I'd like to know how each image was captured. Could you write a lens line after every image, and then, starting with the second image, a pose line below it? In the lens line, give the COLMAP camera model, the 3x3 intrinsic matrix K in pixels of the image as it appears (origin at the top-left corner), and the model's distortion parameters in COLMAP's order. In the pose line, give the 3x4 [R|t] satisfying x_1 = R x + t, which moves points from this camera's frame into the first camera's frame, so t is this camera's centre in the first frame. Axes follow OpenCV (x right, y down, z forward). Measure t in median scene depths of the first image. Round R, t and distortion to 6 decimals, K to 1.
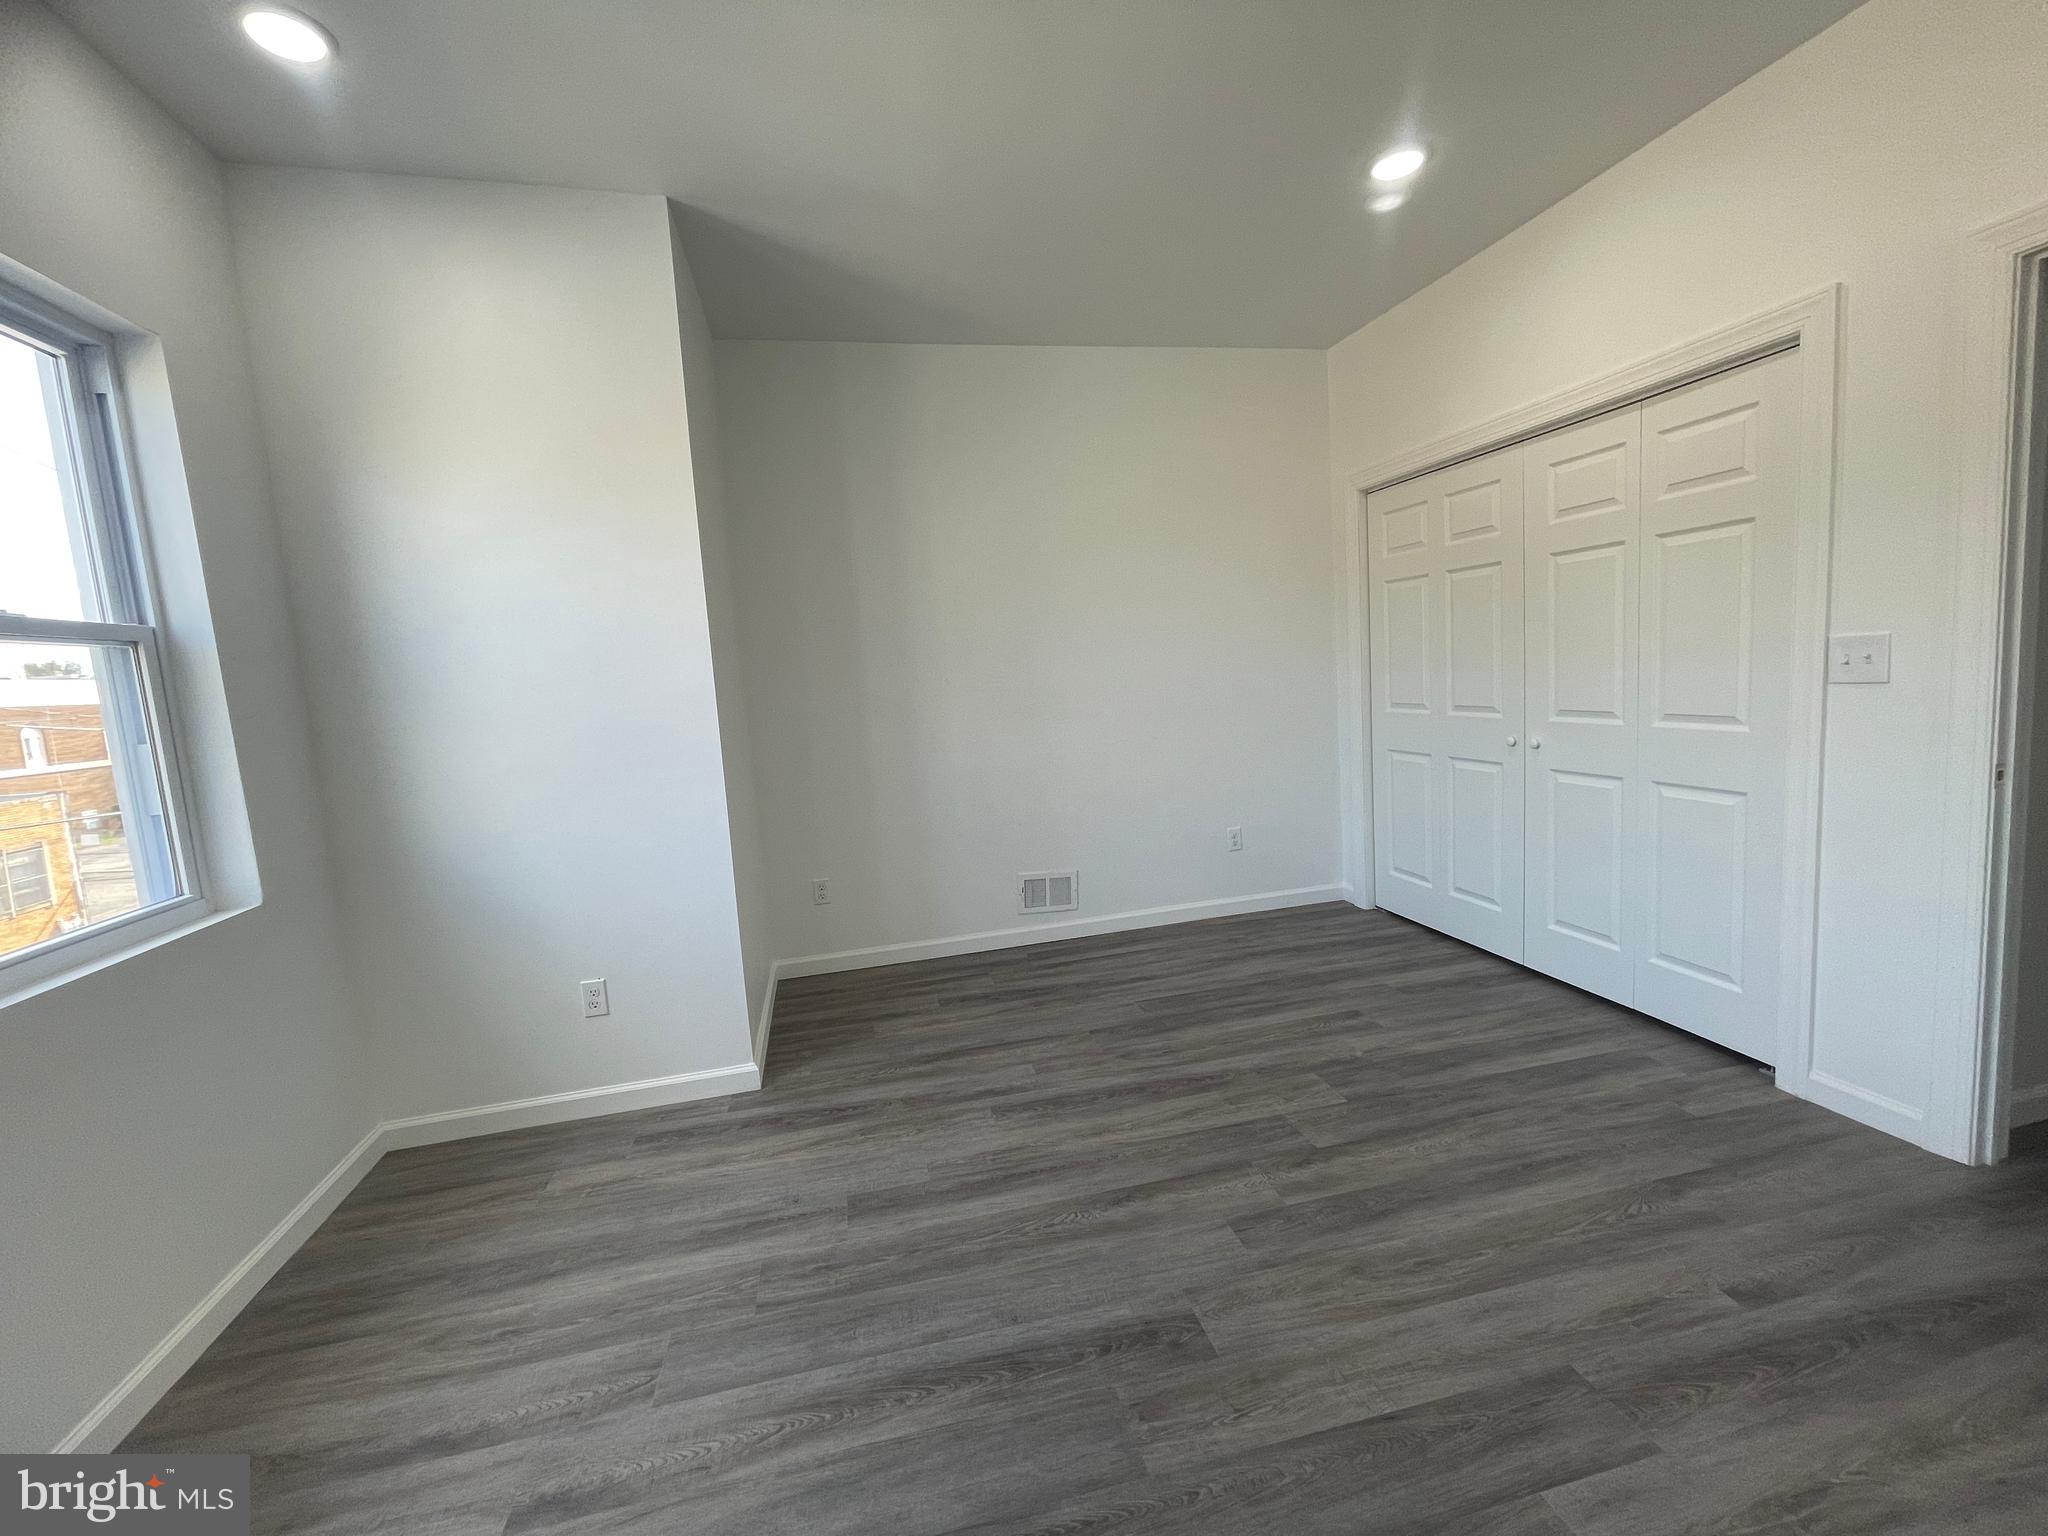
lens RADIAL K [[823.5, 0, 1021.8], [0, 823.5, 751.5], [0, 0, 1]] dist [-0.001656, 0.005188]
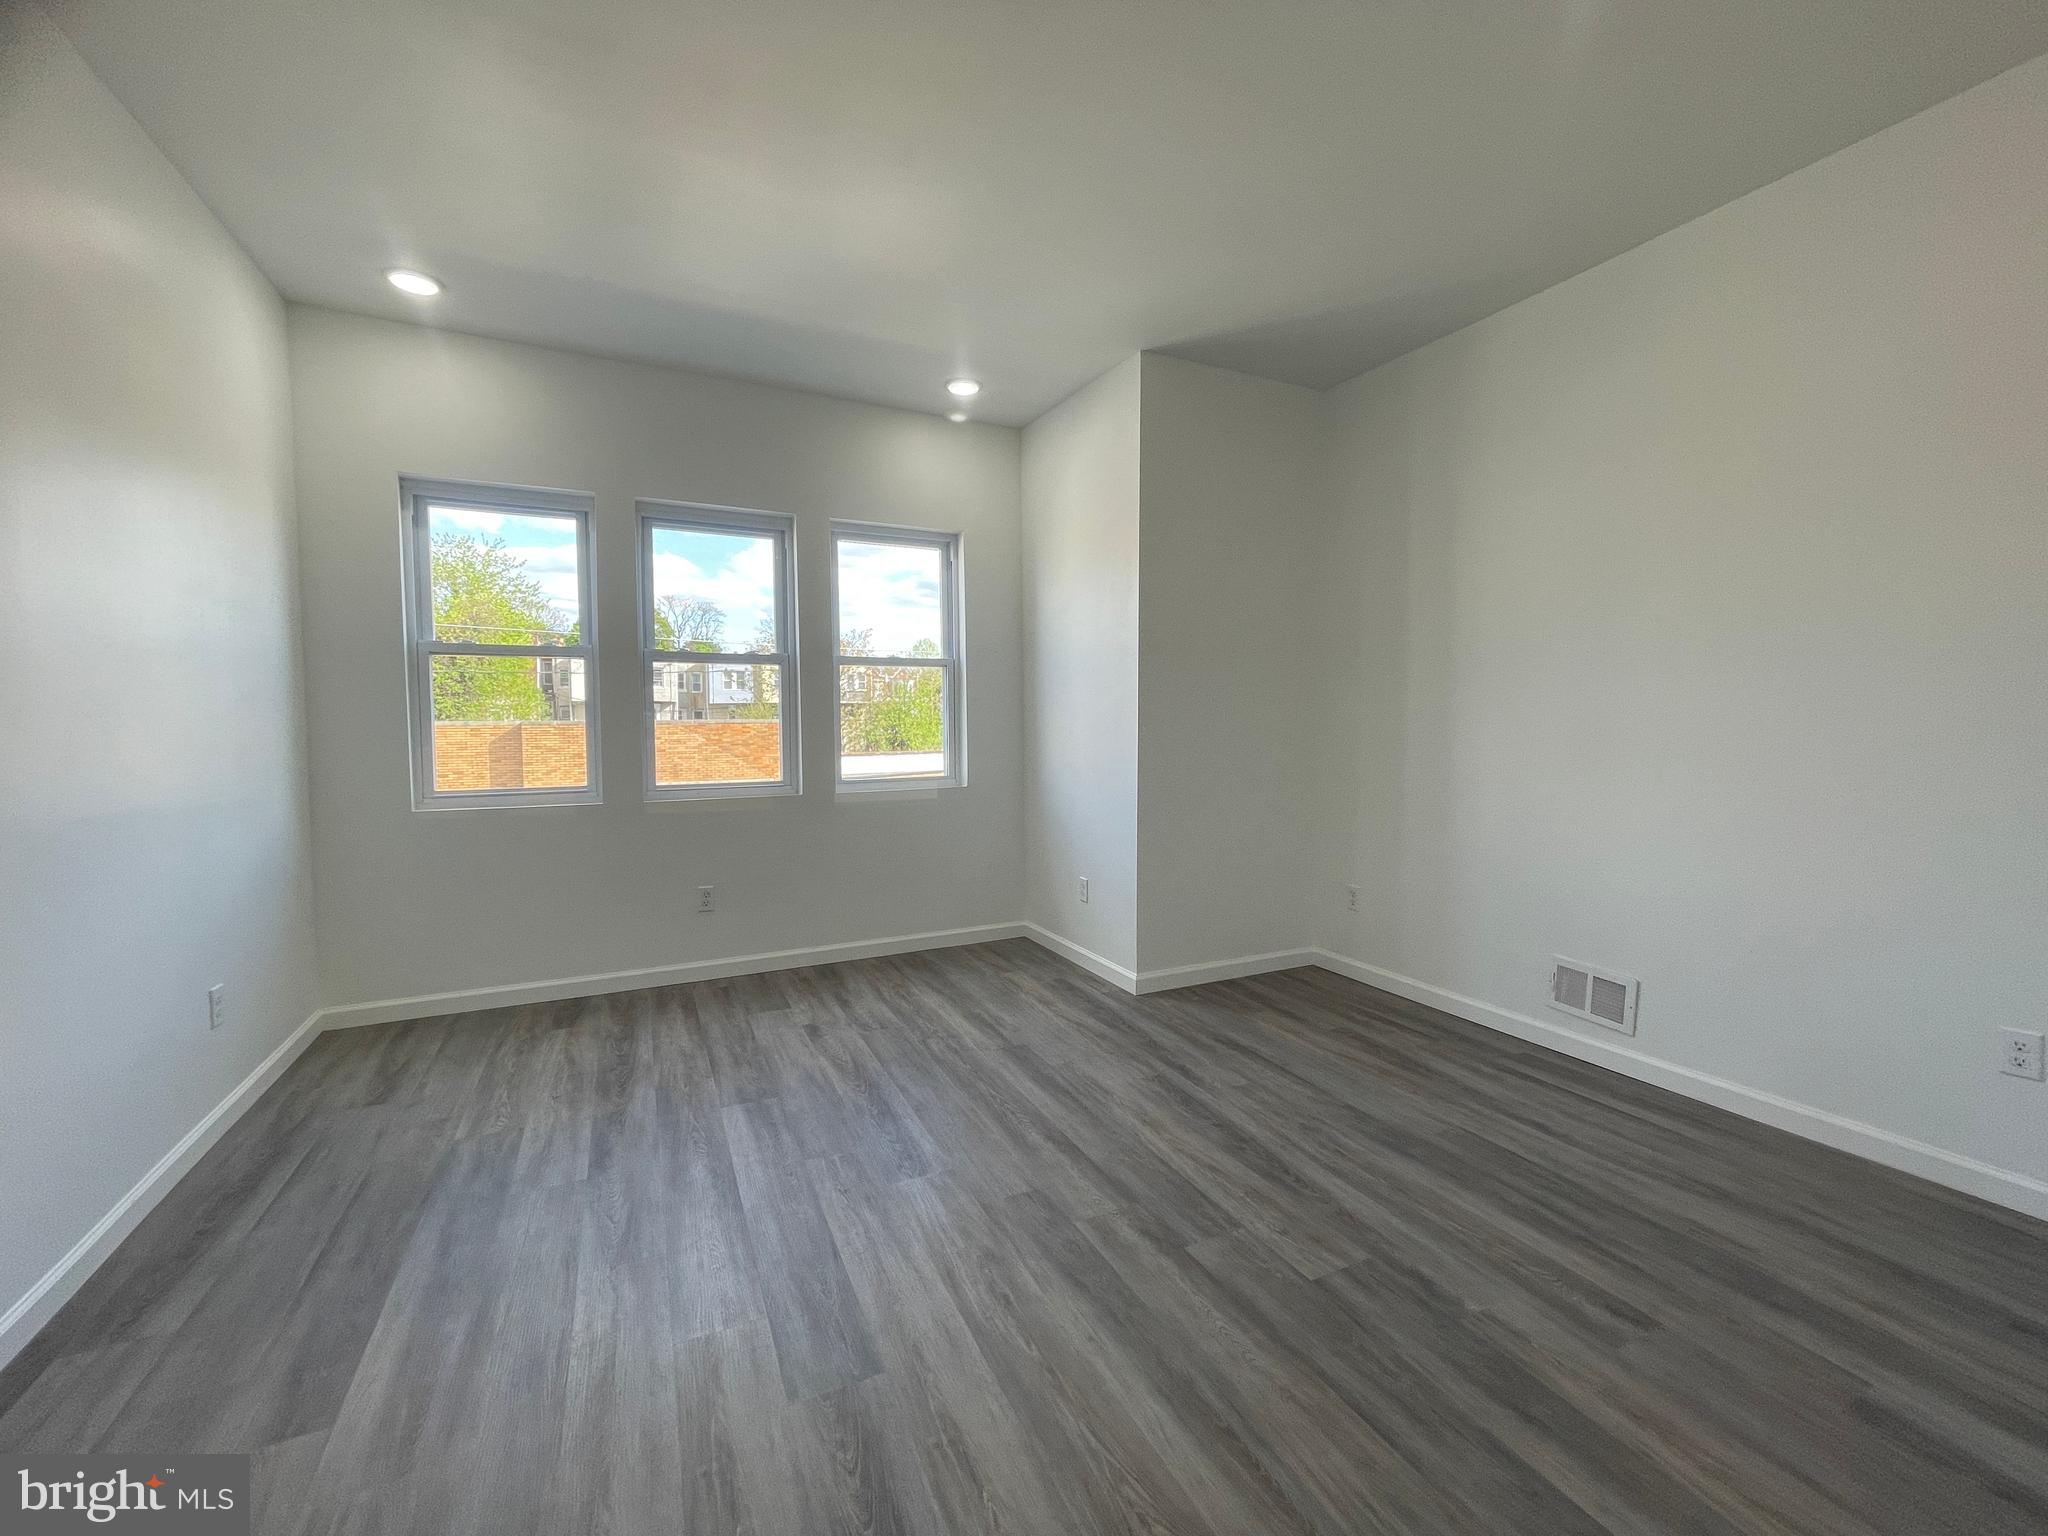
lens RADIAL K [[823.5, 0, 1021.8], [0, 823.5, 751.5], [0, 0, 1]] dist [-0.001656, 0.005188]
pose [[0.229922, 0.104558, -0.967576, 0.921709], [-0.107263, 0.990877, 0.081588, -0.073107], [0.967280, 0.085026, 0.239039, 0.487557]]
